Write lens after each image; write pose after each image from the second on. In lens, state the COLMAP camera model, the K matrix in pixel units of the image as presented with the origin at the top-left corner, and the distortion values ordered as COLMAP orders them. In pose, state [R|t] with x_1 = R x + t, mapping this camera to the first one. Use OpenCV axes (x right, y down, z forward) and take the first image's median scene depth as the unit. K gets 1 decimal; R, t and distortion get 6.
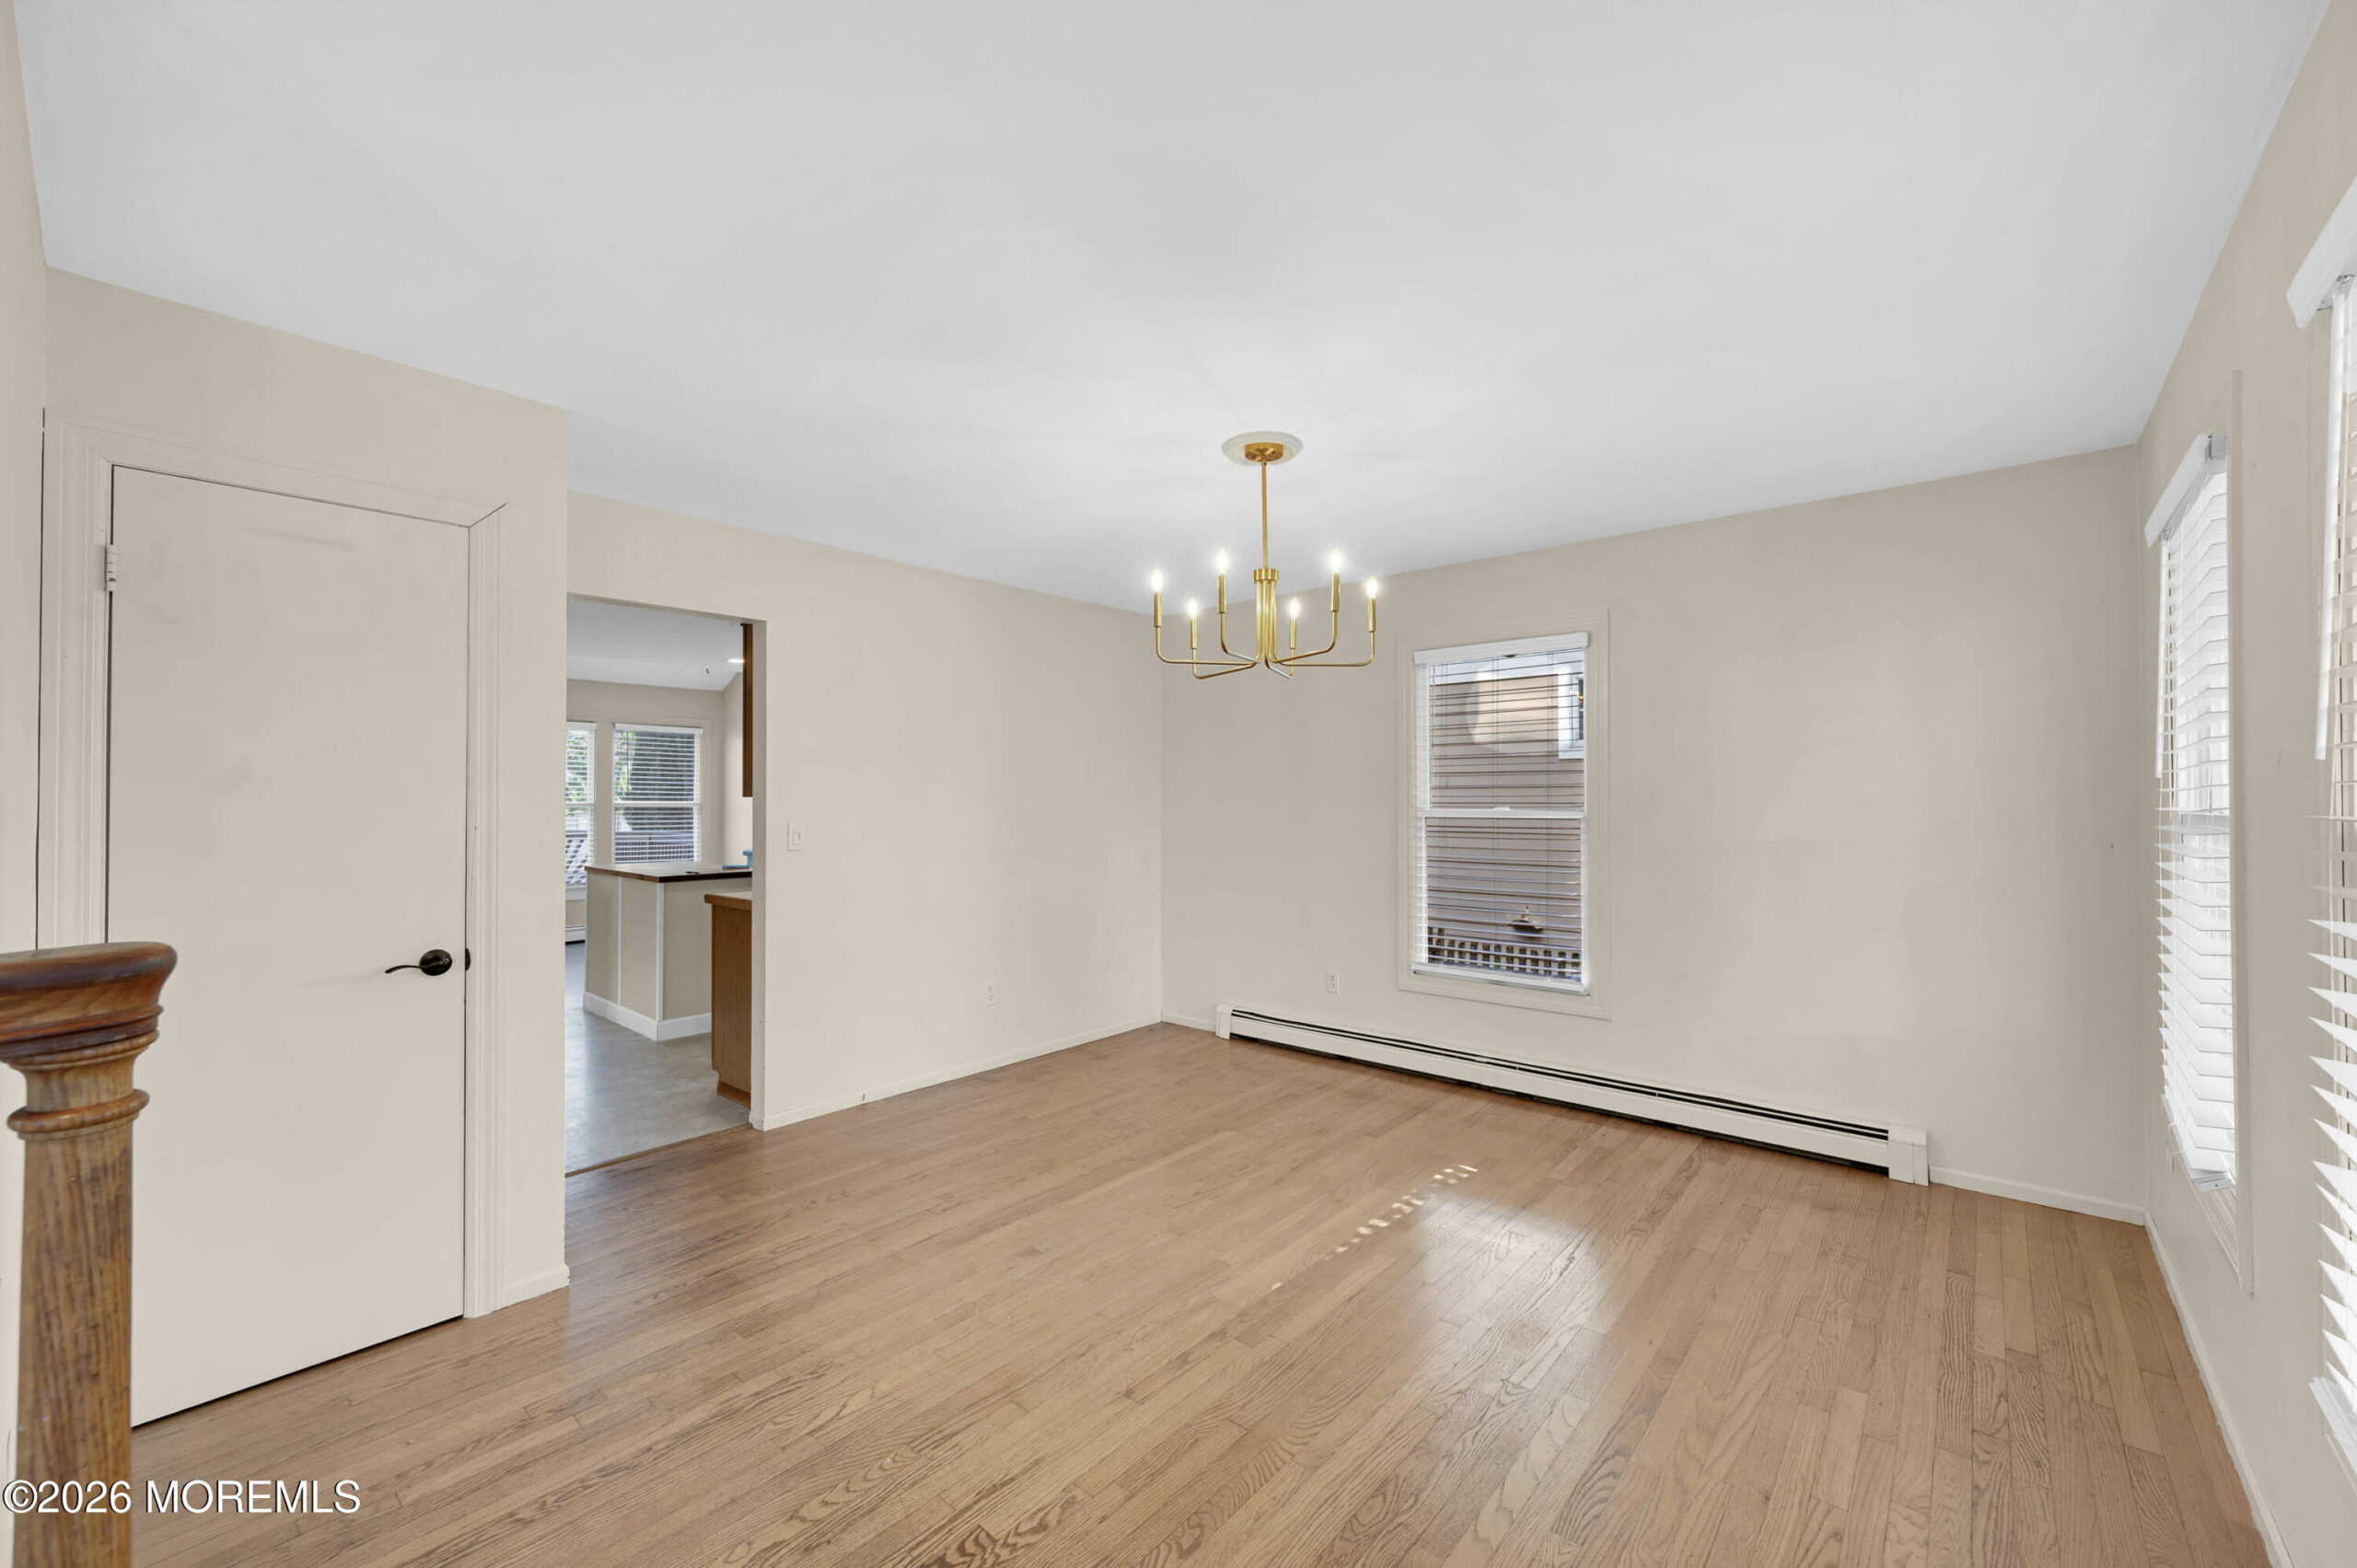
lens RADIAL K [[935.9, 0, 1178.8], [0, 935.9, 797.0], [0, 0, 1]] dist [-0.001688, -0.000193]
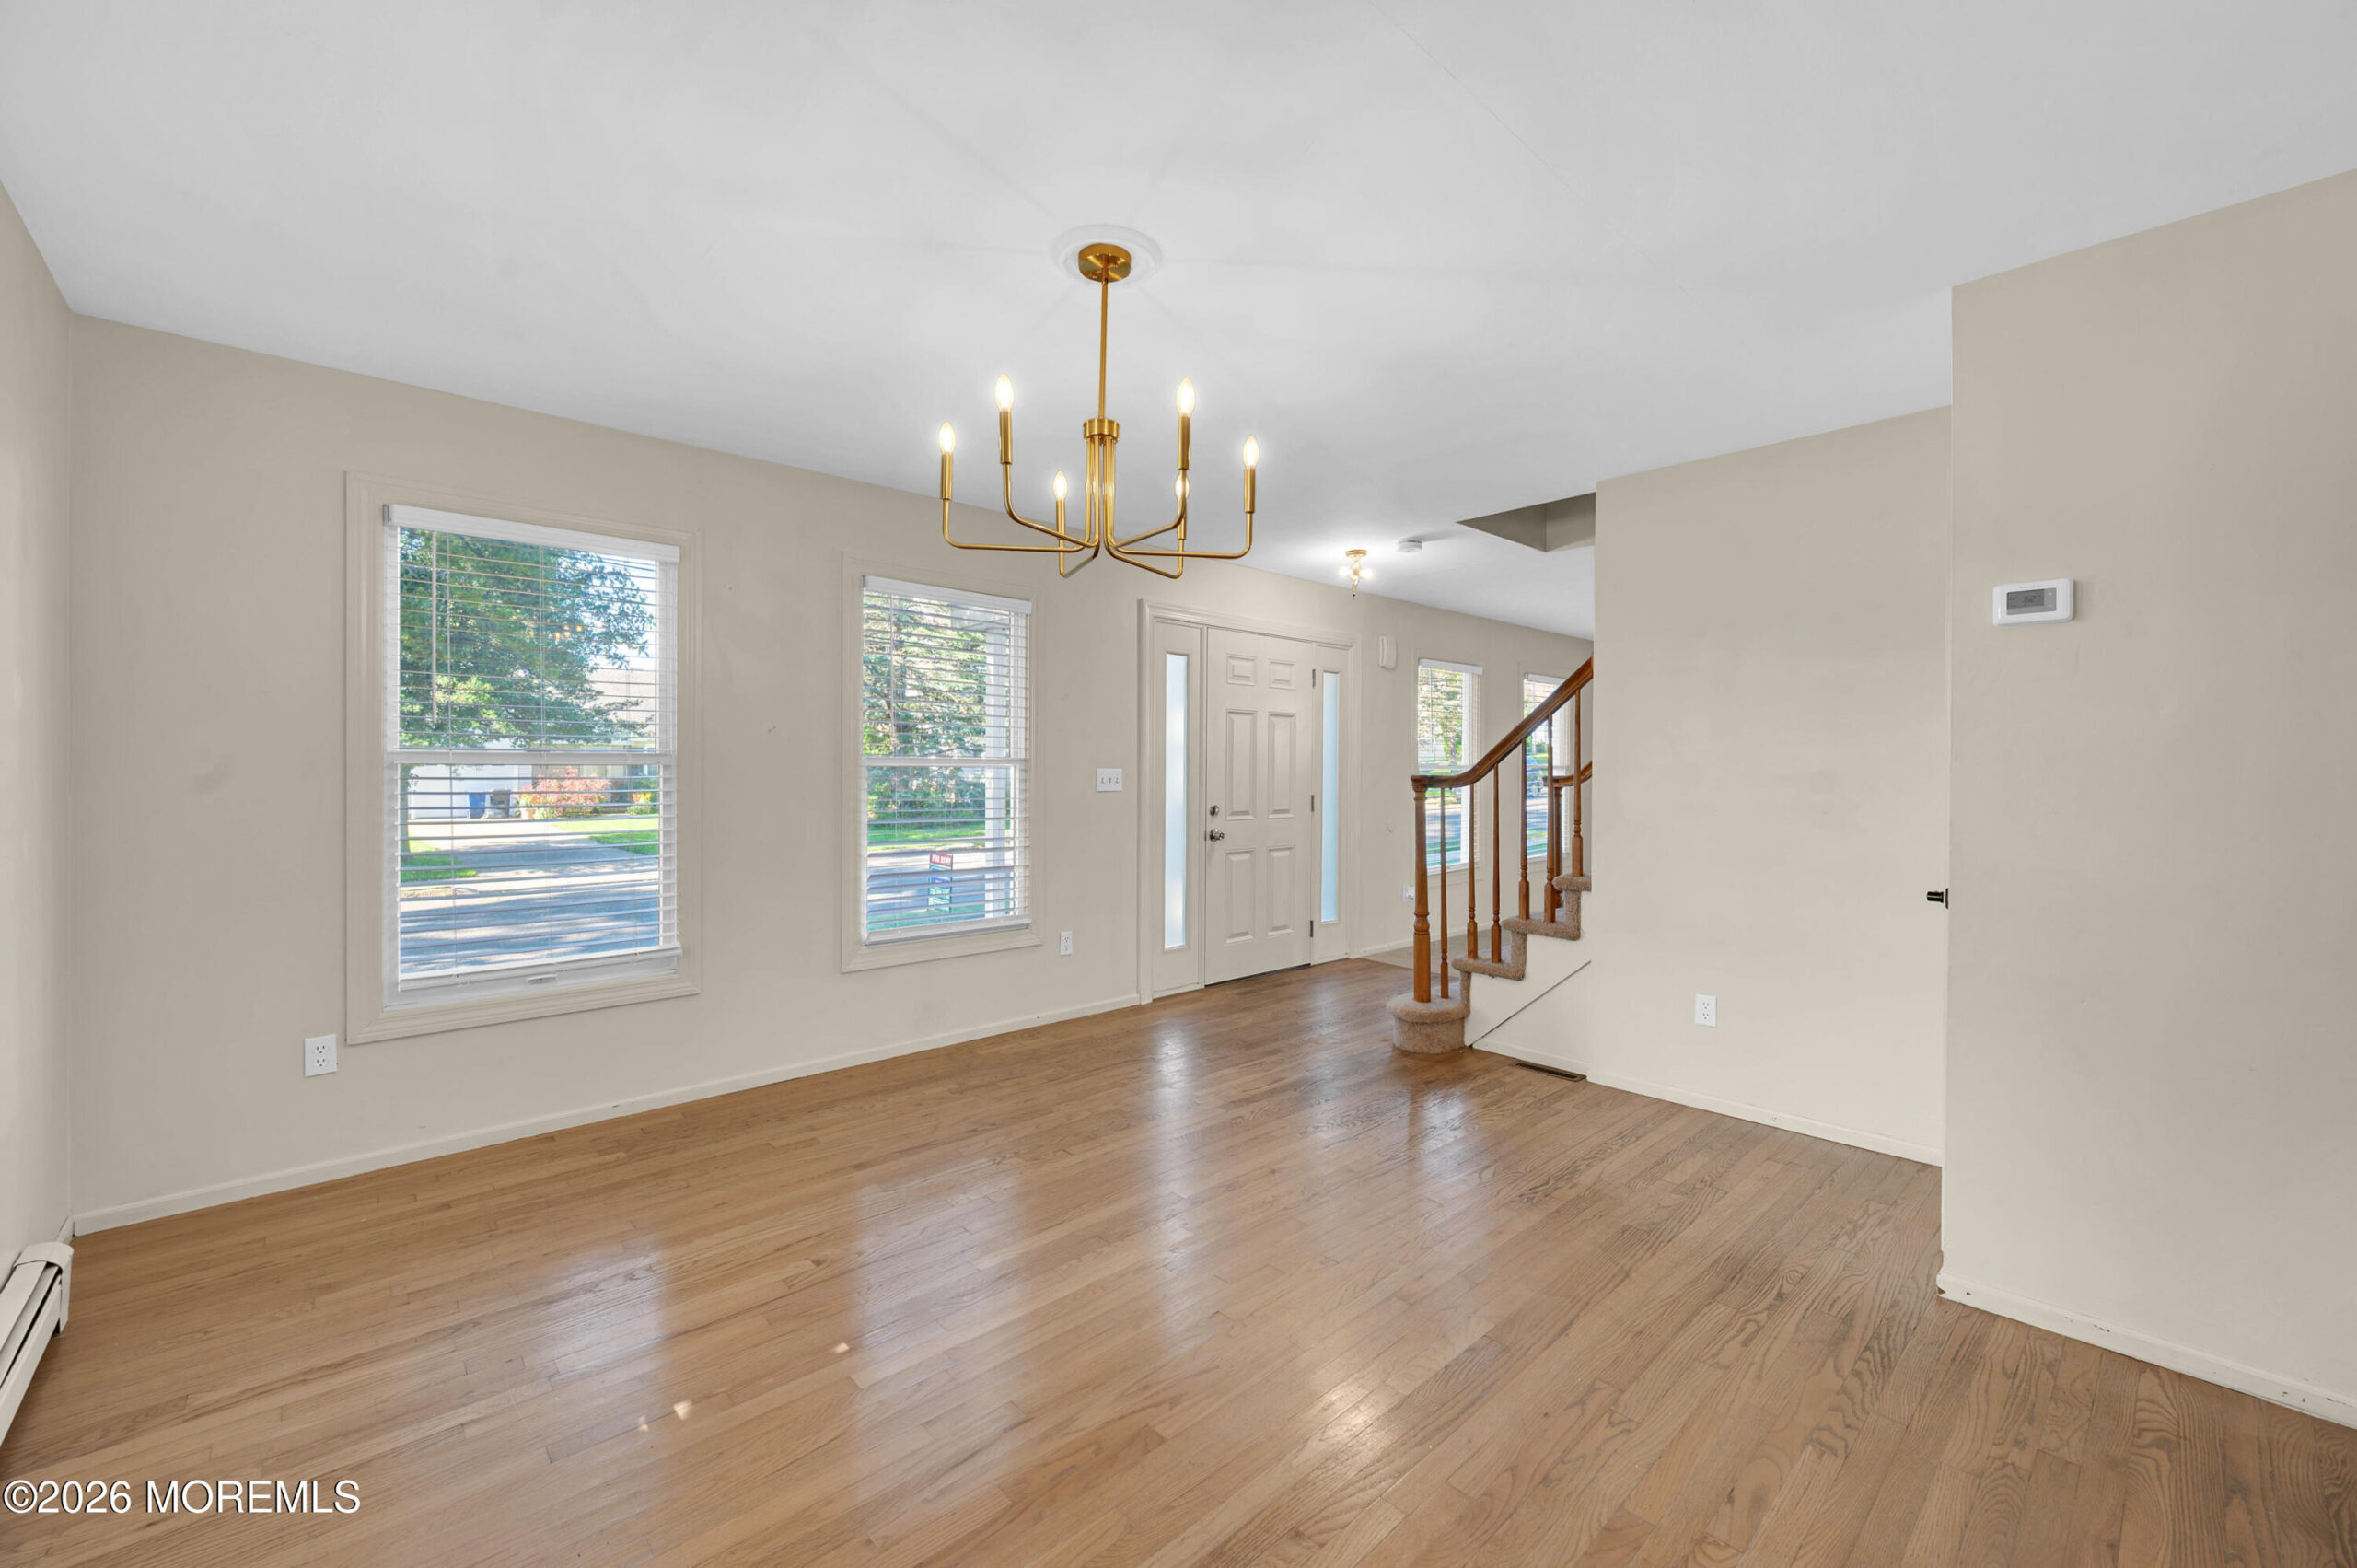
lens RADIAL K [[935.9, 0, 1178.6], [0, 935.9, 774.4], [0, 0, 1]] dist [-0.001688, -0.000193]
pose [[-0.993595, -0.002466, 0.112972, -0.054688], [-0.001840, 0.999982, 0.005650, 0.039103], [-0.112984, 0.005406, -0.993582, 1.878957]]
